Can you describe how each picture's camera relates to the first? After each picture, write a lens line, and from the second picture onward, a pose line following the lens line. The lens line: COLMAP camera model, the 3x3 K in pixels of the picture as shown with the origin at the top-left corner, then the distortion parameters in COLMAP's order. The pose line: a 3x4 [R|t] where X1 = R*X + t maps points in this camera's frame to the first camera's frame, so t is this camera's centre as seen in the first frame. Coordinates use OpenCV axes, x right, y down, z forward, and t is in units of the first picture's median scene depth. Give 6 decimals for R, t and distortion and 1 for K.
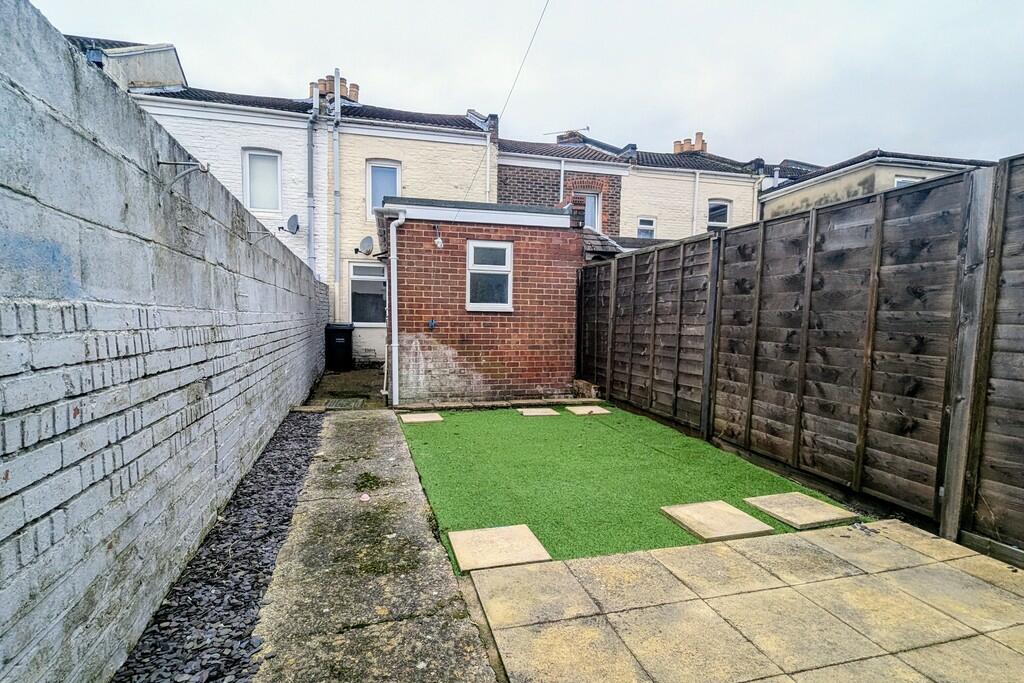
lens RADIAL K [[514.9, 0, 511.5], [0, 514.9, 341.1], [0, 0, 1]] dist [-0.000633, 0.000043]
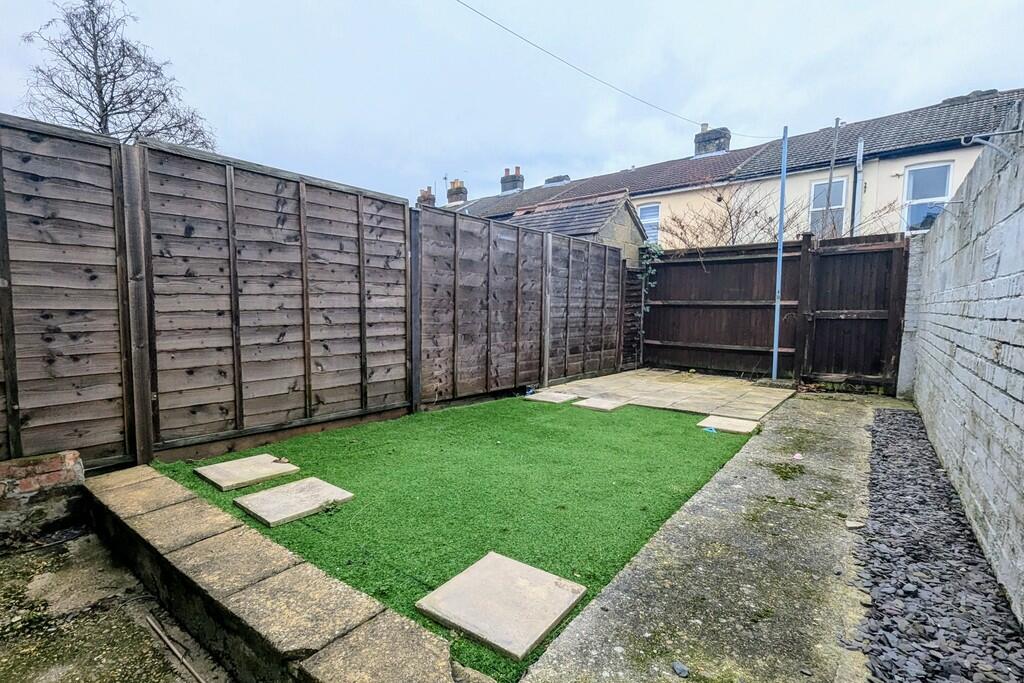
lens RADIAL K [[514.9, 0, 512.9], [0, 514.9, 345.3], [0, 0, 1]] dist [-0.000633, 0.000043]
pose [[-0.625100, -0.076581, 0.776779, -0.604664], [0.014291, 0.993886, 0.109486, -0.050289], [-0.780414, 0.079541, -0.620183, 1.749982]]
